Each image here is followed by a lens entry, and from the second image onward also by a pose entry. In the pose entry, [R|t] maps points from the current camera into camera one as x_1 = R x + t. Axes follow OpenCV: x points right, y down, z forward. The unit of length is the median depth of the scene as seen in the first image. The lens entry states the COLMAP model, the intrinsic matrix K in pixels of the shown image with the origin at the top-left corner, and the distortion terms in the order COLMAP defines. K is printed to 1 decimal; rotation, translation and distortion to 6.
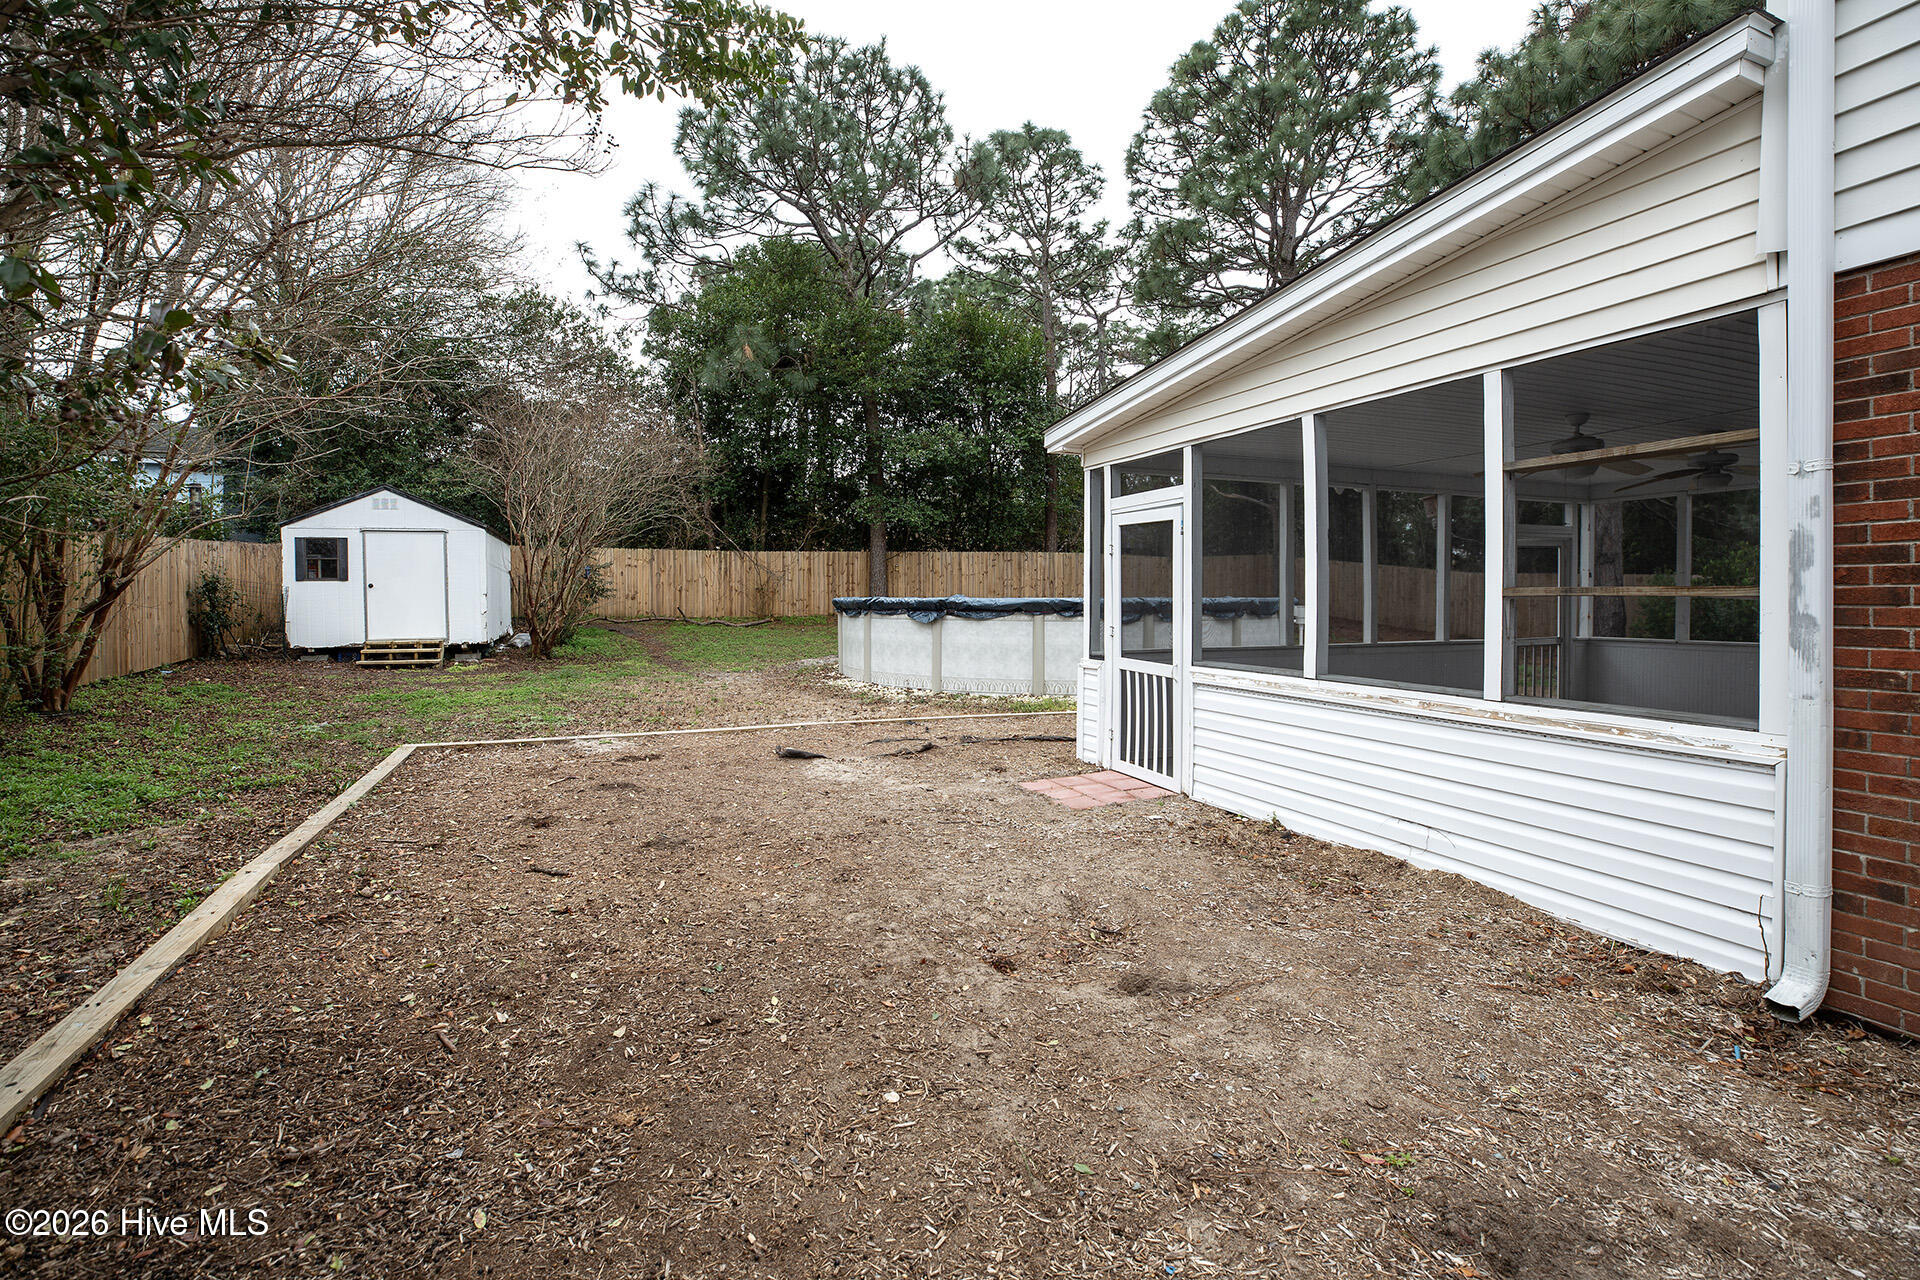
lens RADIAL K [[905.2, 0, 963.9], [0, 905.2, 624.4], [0, 0, 1]] dist [-0.038472, 0.011931]
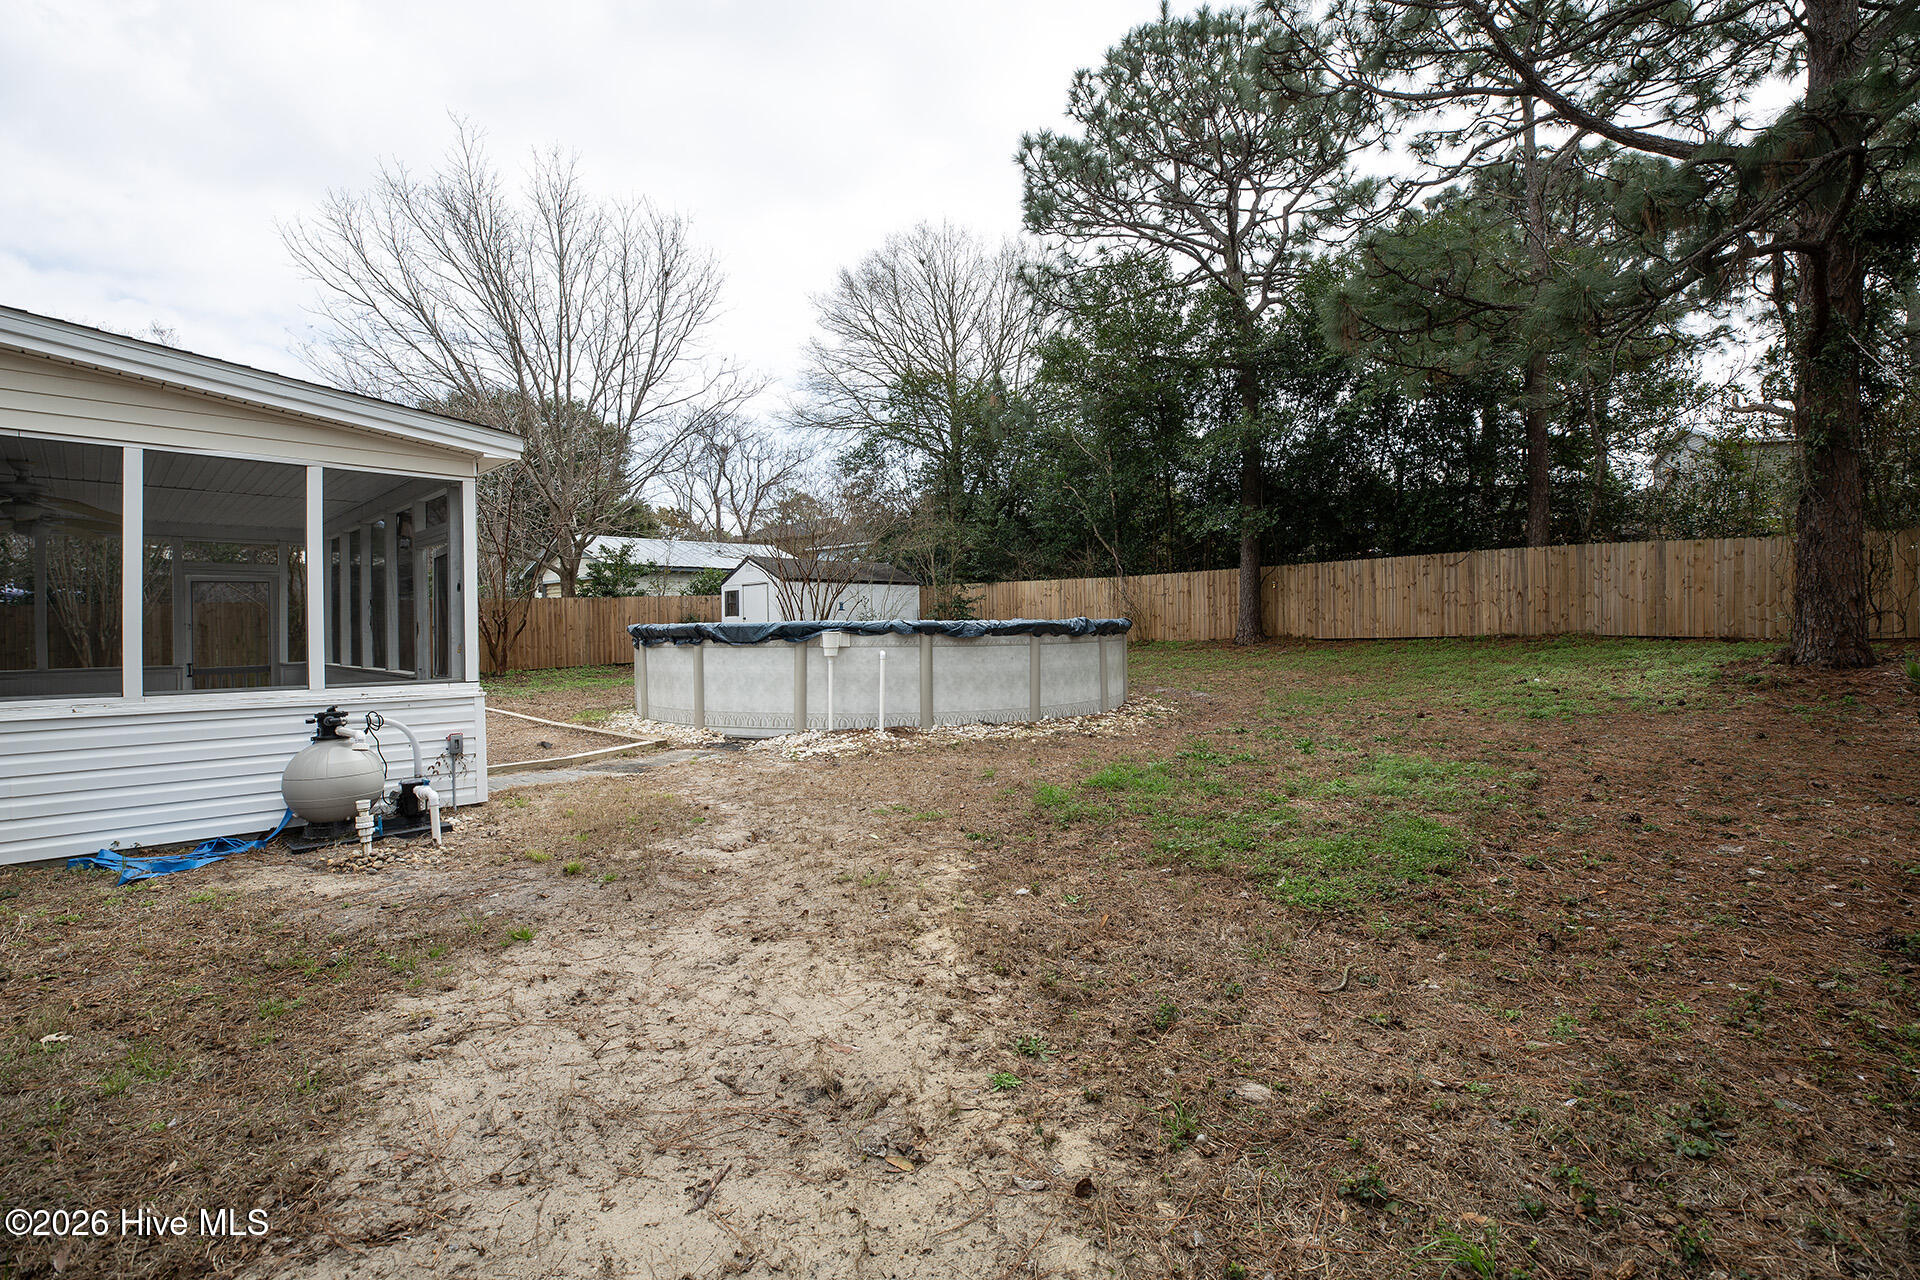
lens RADIAL K [[880.3, 0, 962.7], [0, 880.3, 633.4], [0, 0, 1]] dist [-0.042957, 0.011868]
pose [[0.390038, 0.002916, -0.920794, 0.957427], [-0.016545, 0.999856, -0.003841, -0.016072], [0.920650, 0.016732, 0.390030, 0.718633]]
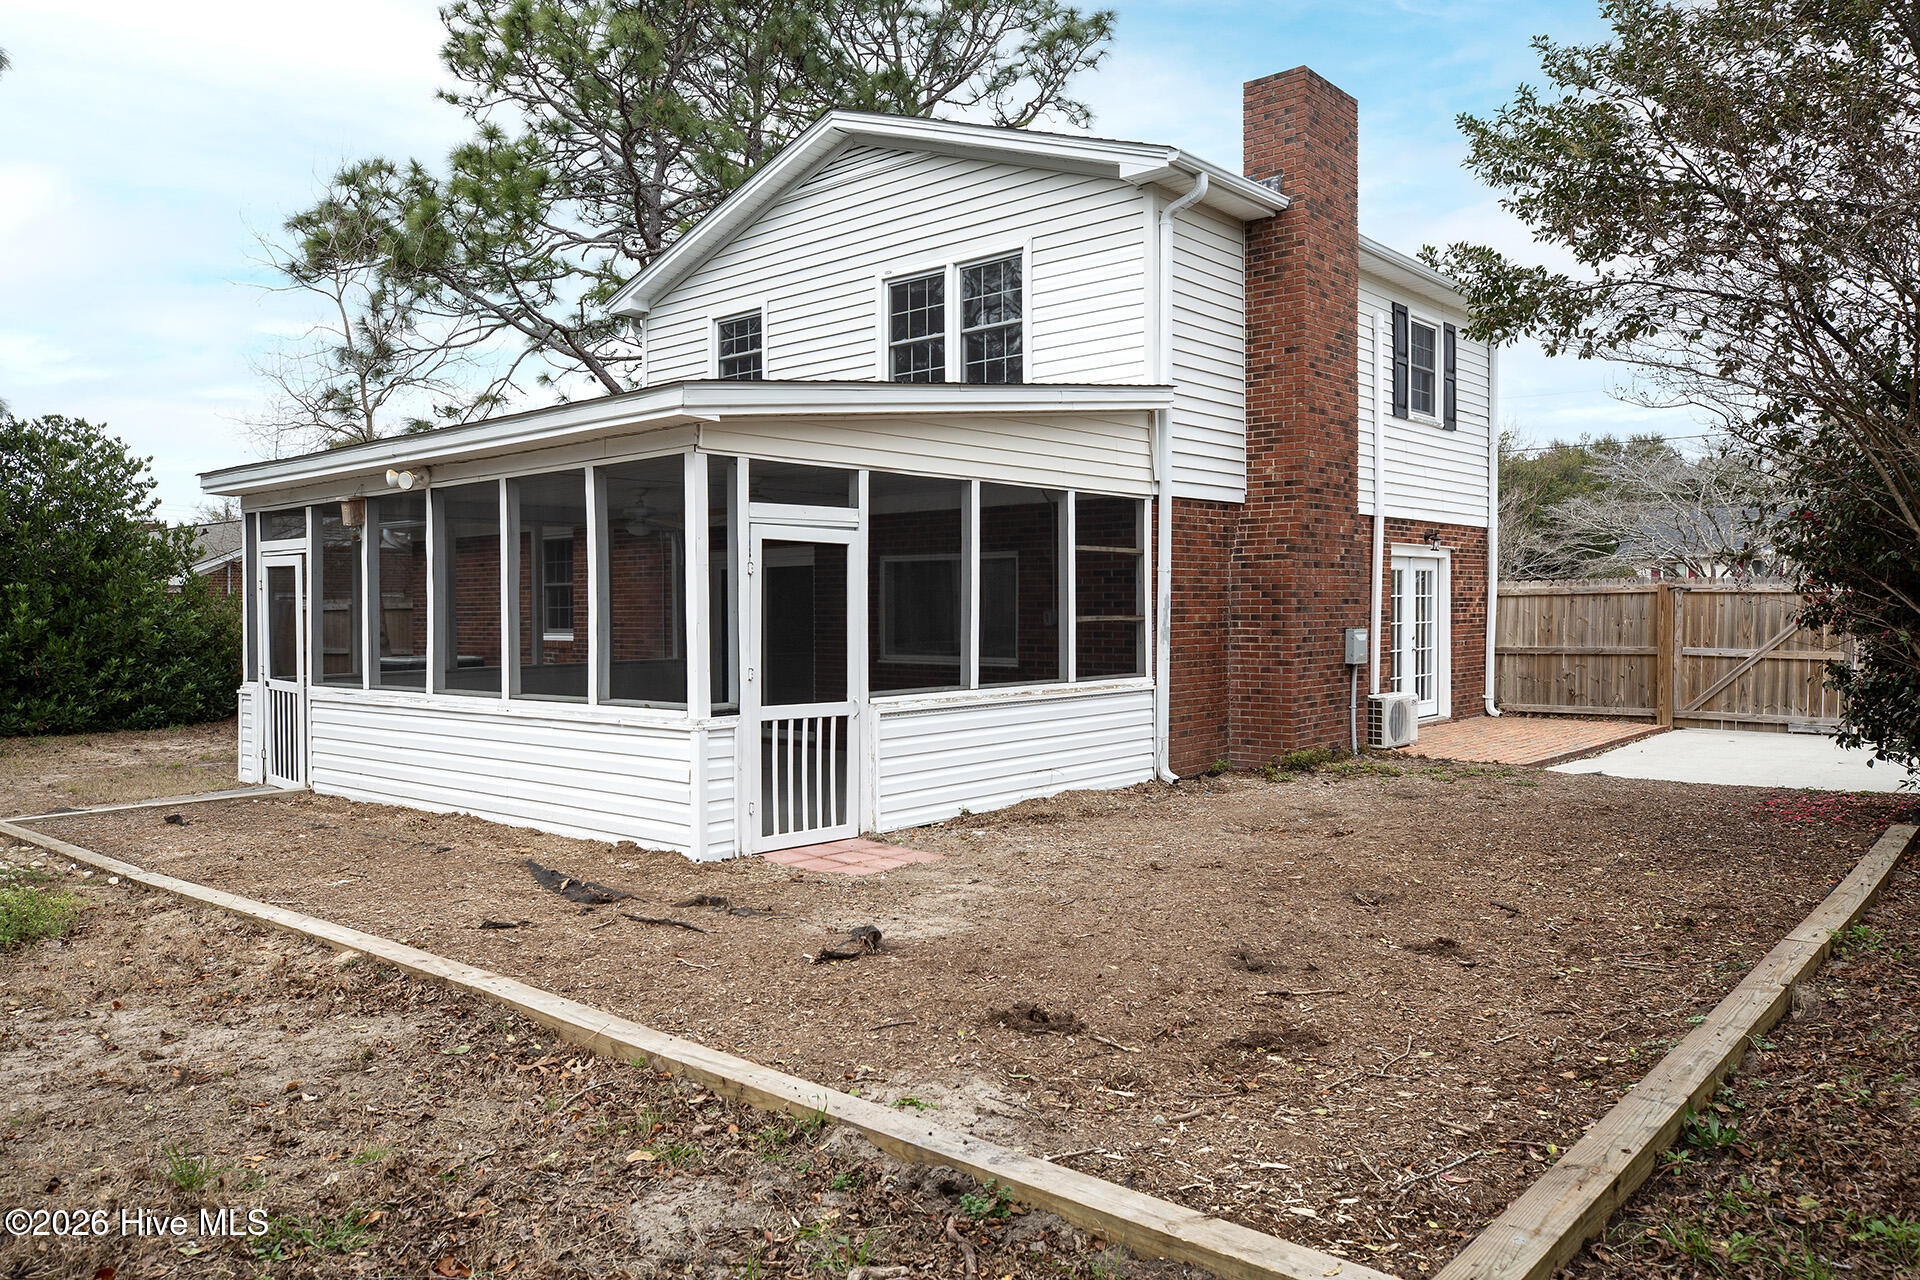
lens RADIAL K [[1329.5, 0, 957.9], [0, 1329.5, 632.7], [0, 0, 1]] dist [0.002198, 0.003027]
pose [[-0.438302, -0.010174, 0.898770, -0.438515], [0.038634, 0.998799, 0.030147, -0.025968], [-0.897997, 0.047937, -0.437382, 0.629356]]
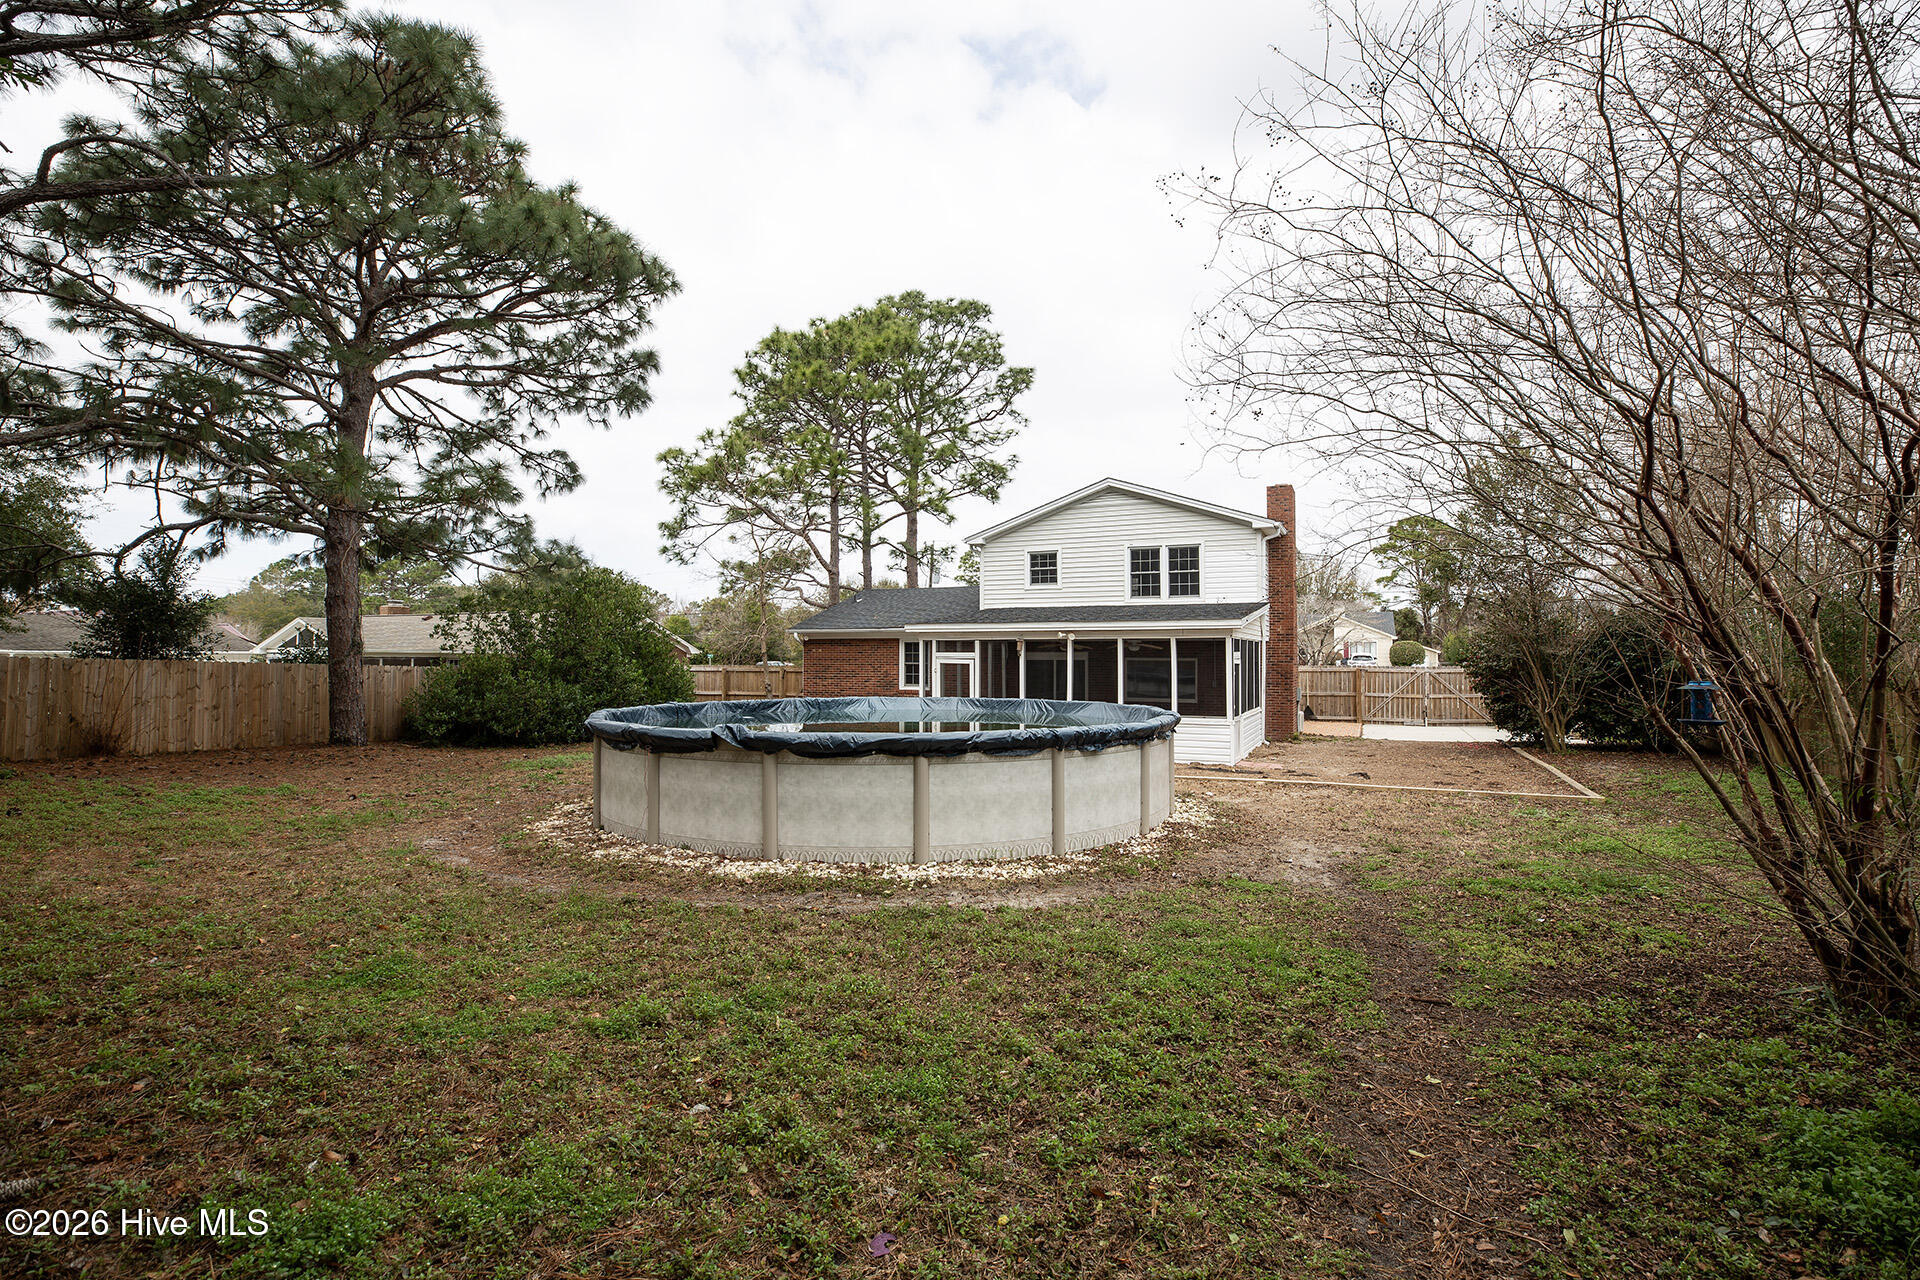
lens RADIAL K [[880.3, 0, 962.7], [0, 880.3, 633.4], [0, 0, 1]] dist [-0.042957, 0.011868]
pose [[-0.675504, 0.019556, 0.737097, -0.506229], [0.022107, 0.999736, -0.006263, -0.089750], [-0.737024, 0.012064, -0.675758, 1.465586]]
